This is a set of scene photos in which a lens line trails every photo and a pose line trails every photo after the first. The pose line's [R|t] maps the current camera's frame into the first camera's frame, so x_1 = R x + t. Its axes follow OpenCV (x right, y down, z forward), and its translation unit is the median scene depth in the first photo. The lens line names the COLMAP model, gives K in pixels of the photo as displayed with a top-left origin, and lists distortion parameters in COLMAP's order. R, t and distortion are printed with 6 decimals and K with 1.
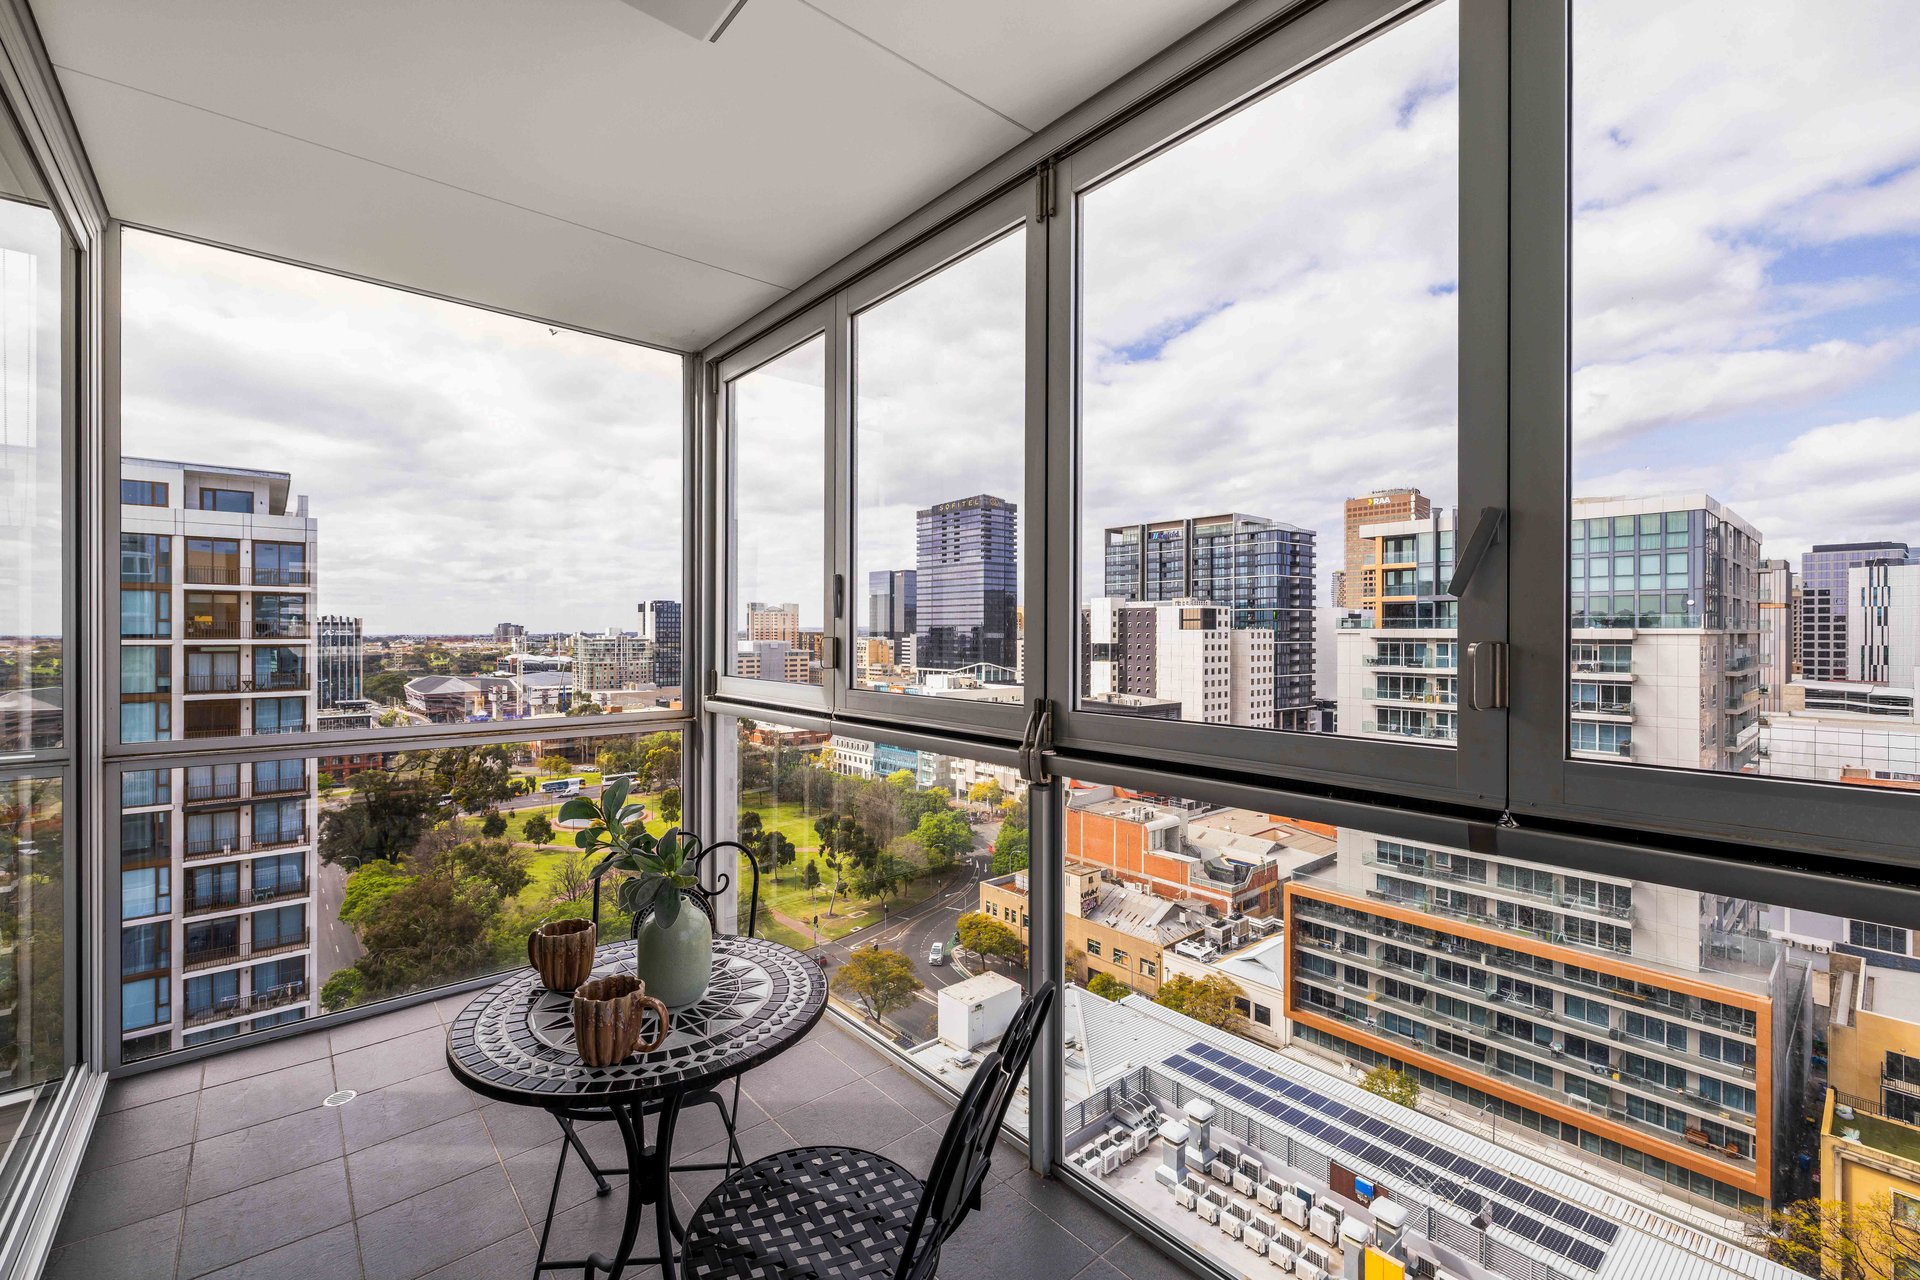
lens RADIAL K [[808.4, 0, 941.7], [0, 808.4, 626.7], [0, 0, 1]] dist [0.000436, -0.000433]
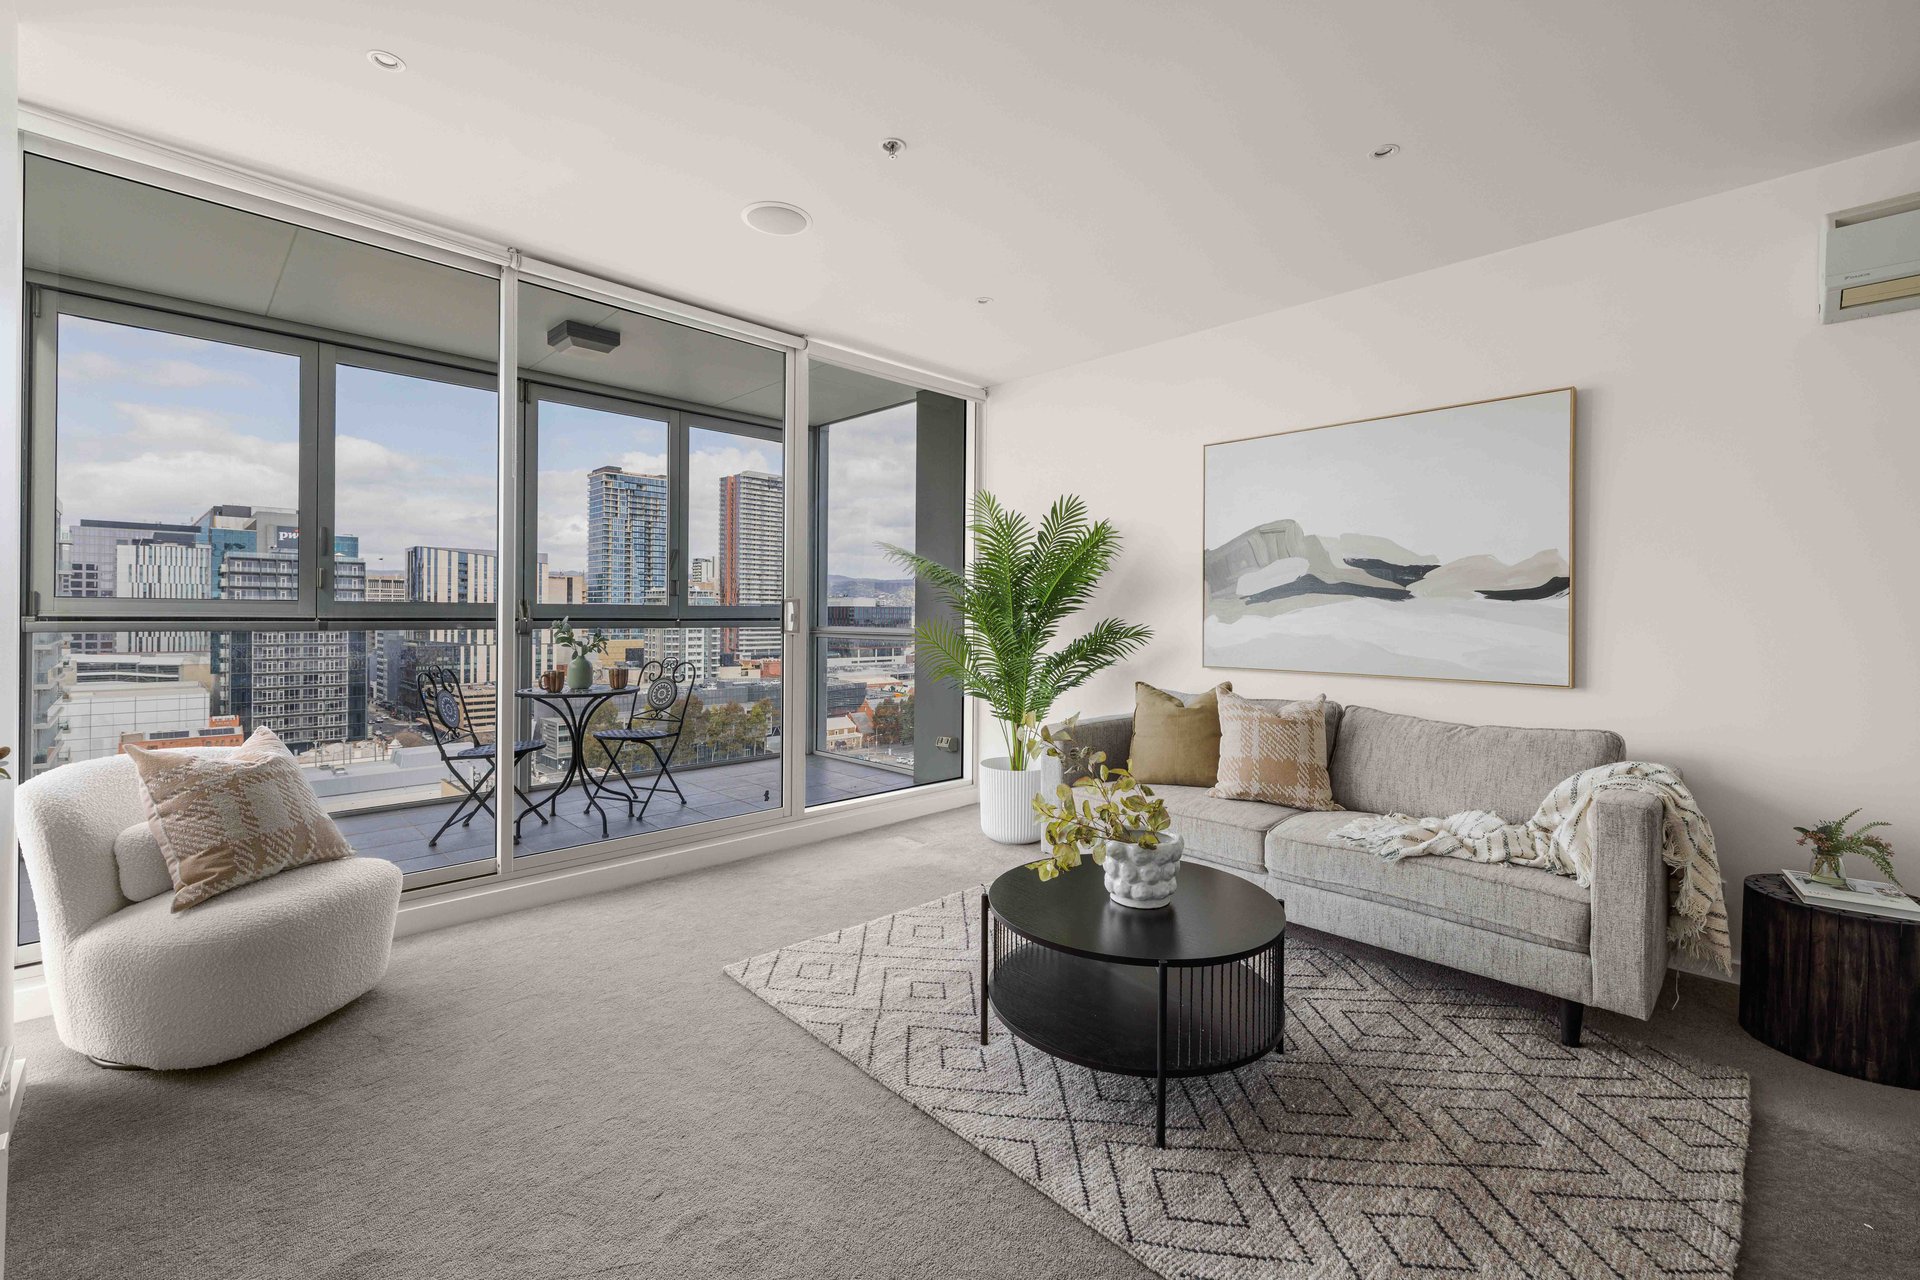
lens RADIAL K [[808.4, 0, 962.7], [0, 808.4, 613.5], [0, 0, 1]] dist [0.000436, -0.000433]
pose [[-0.082219, -0.001411, 0.996613, -0.069440], [-0.014180, 0.999899, 0.000246, 0.003036], [-0.996513, -0.014112, -0.082230, -0.004827]]
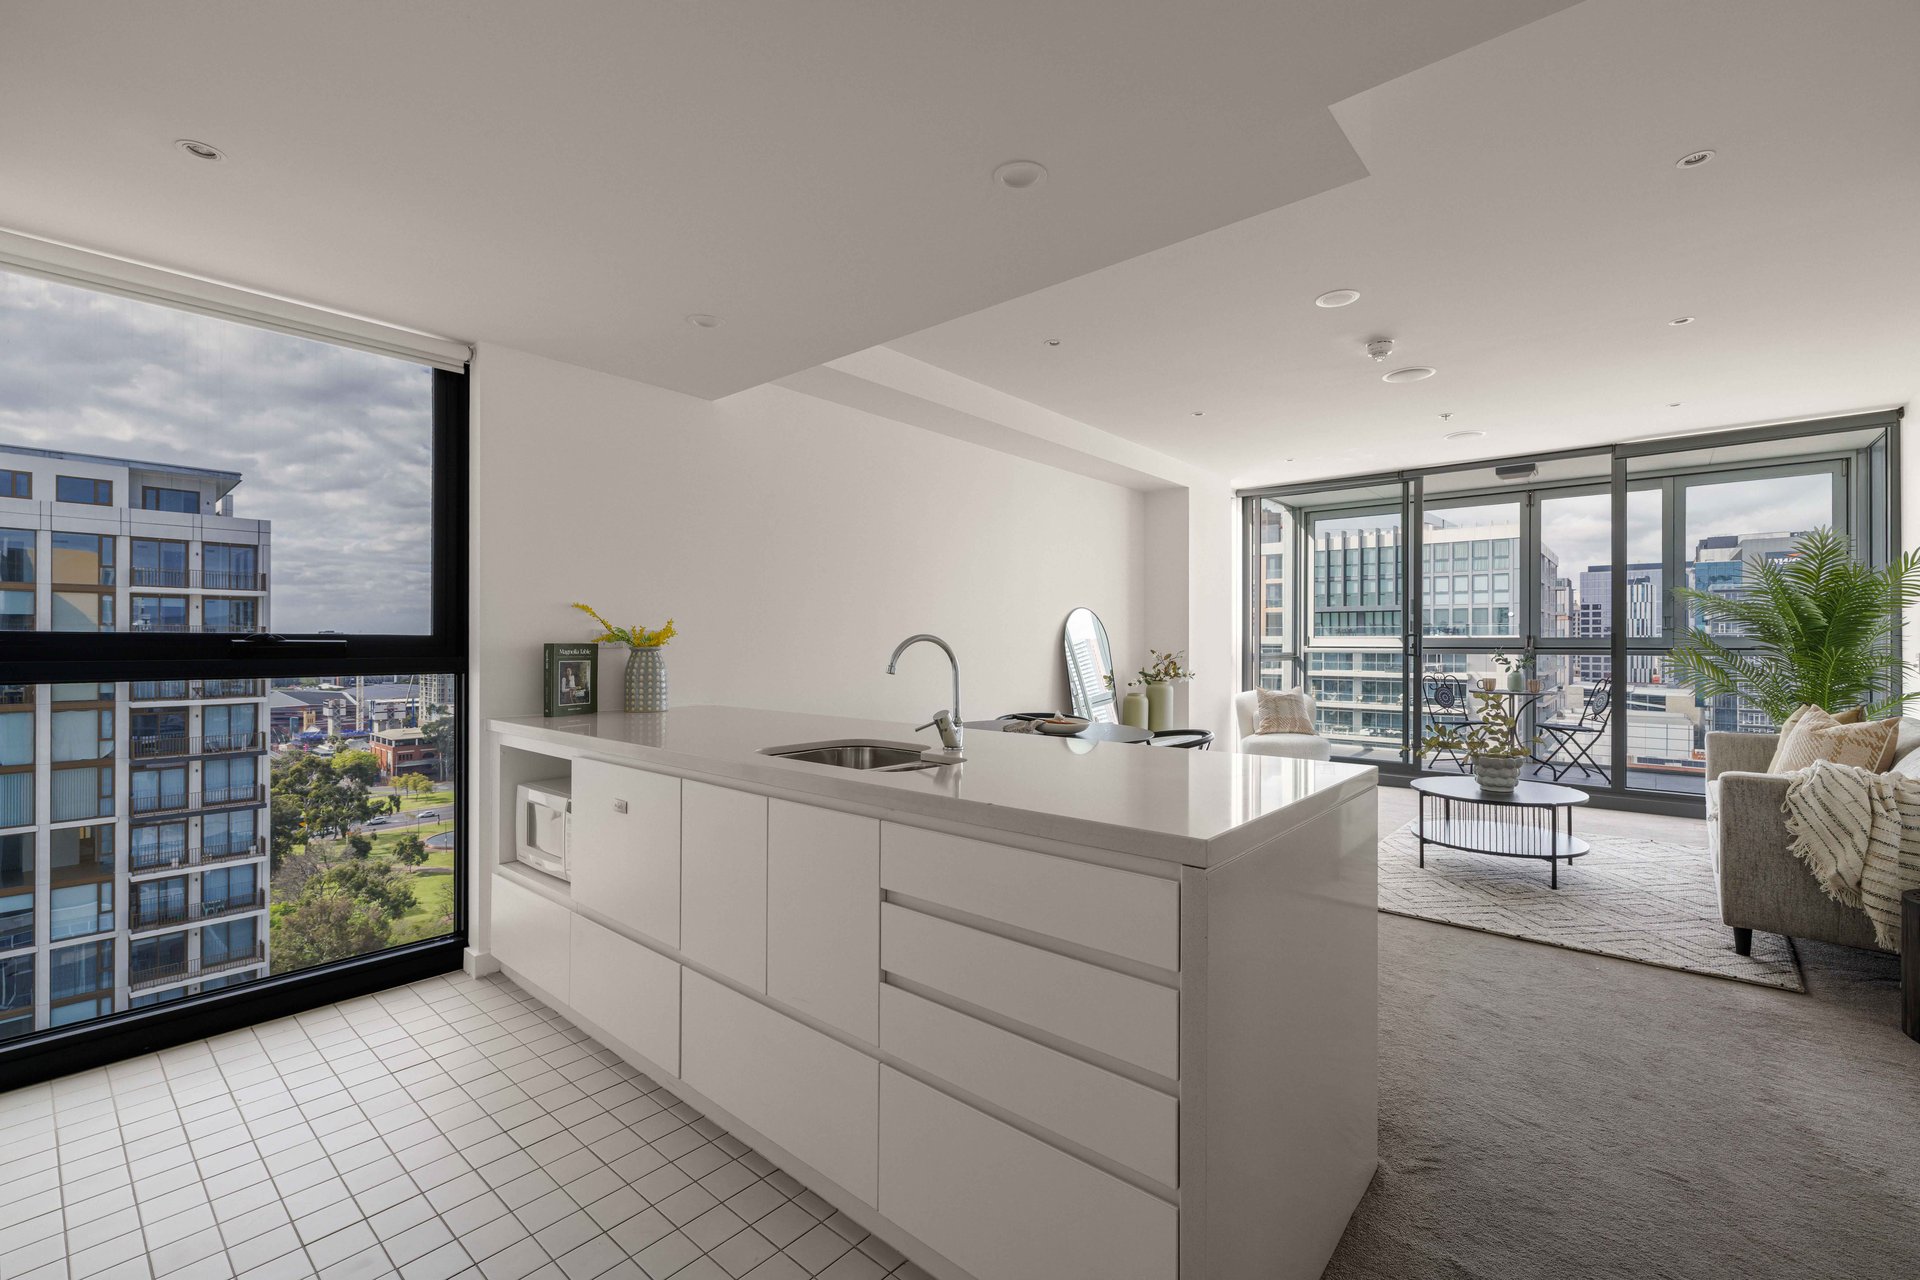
lens RADIAL K [[808.4, 0, 947.2], [0, 808.4, 637.6], [0, 0, 1]] dist [0.000436, -0.000433]
pose [[0.988365, 0.000903, 0.152096, -0.088483], [-0.001381, 0.999994, 0.003036, 0.002443], [-0.152093, -0.003211, 0.988361, -0.066720]]
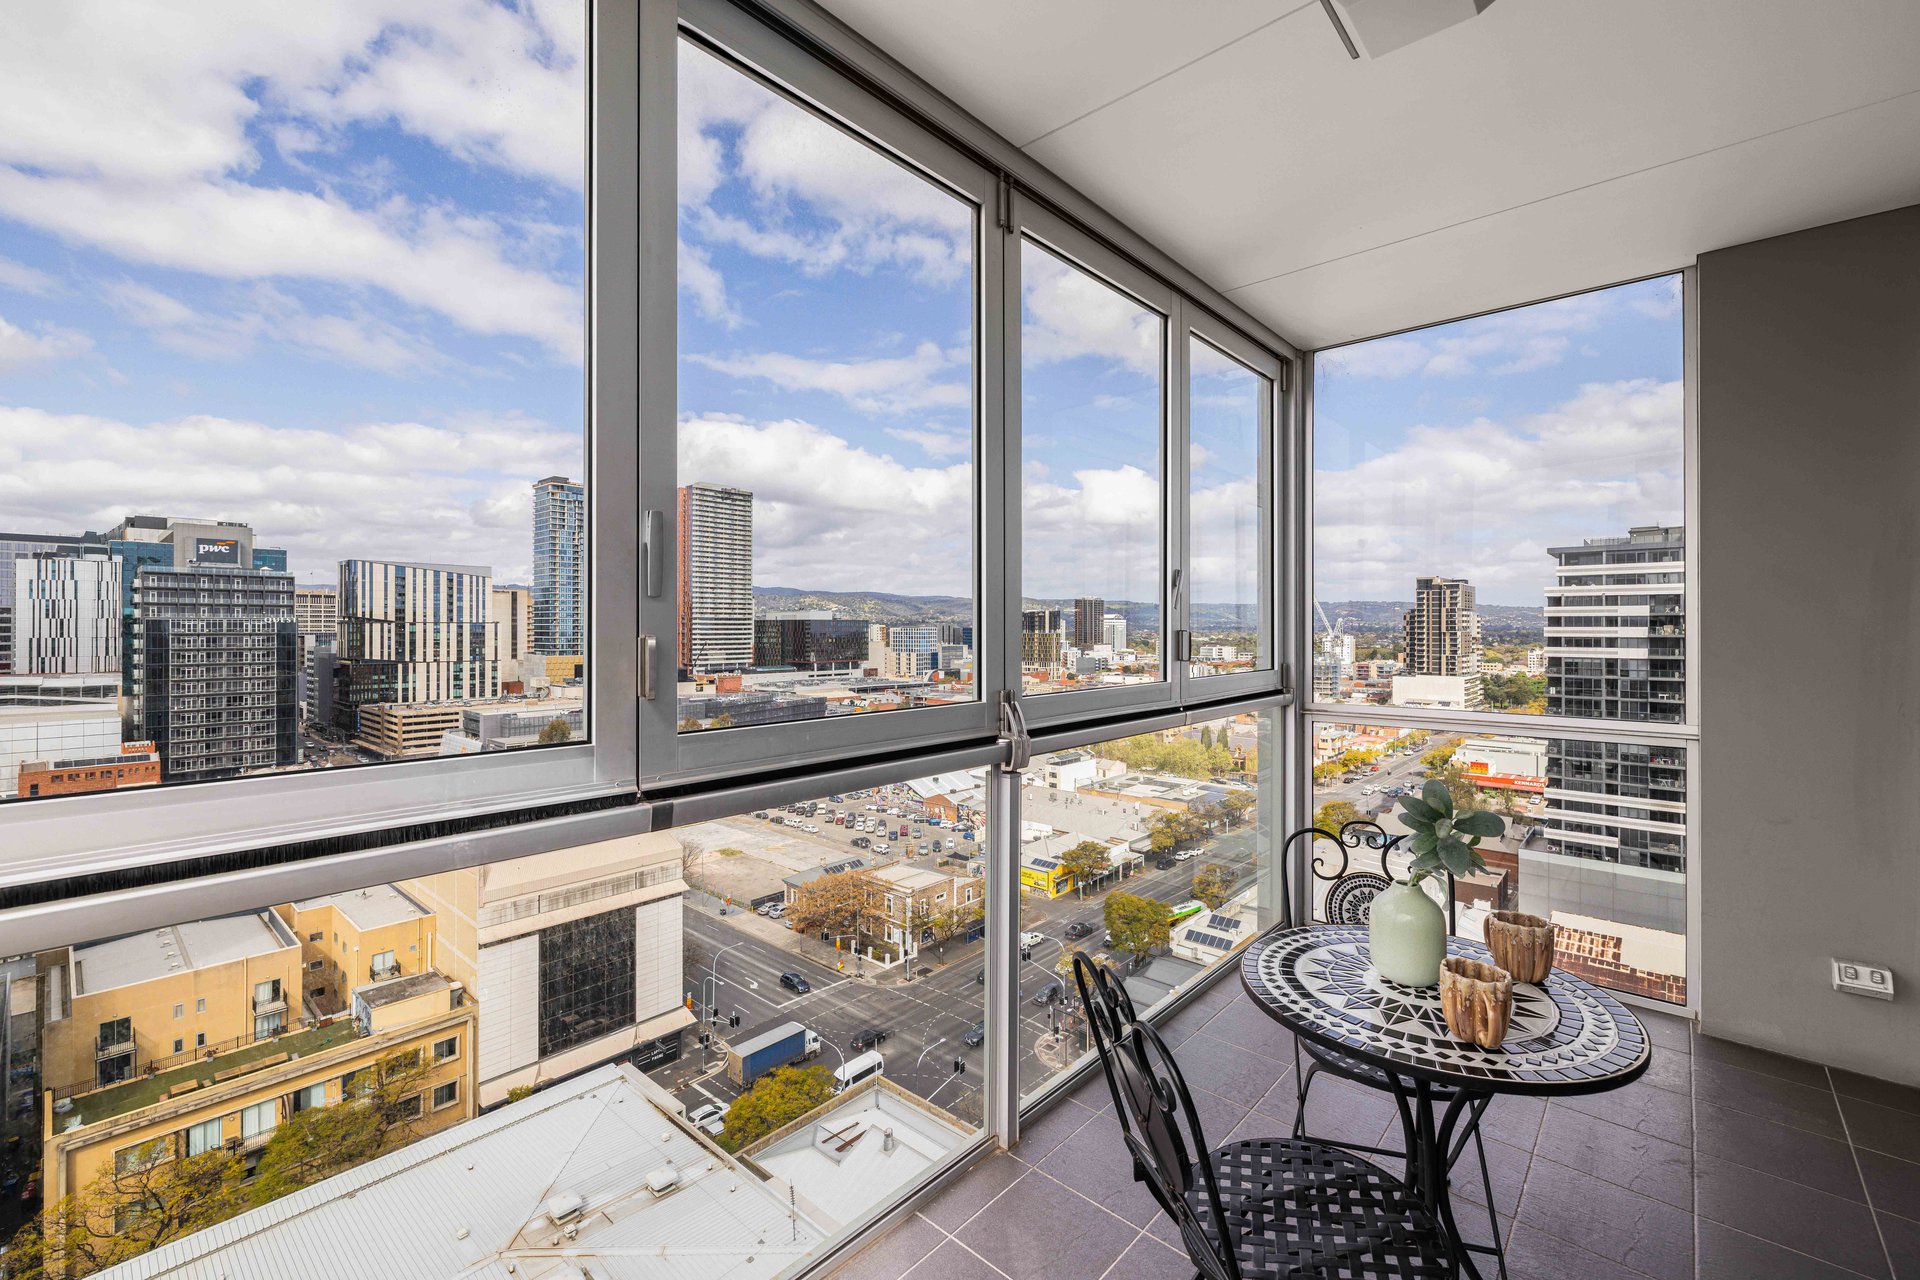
lens RADIAL K [[808.4, 0, 968.4], [0, 808.4, 623.6], [0, 0, 1]] dist [0.000436, -0.000433]
pose [[-0.141137, 0.002163, 0.989988, -0.025172], [-0.007752, 0.999965, -0.003290, 0.000070], [-0.989960, -0.008138, -0.141115, 0.033591]]
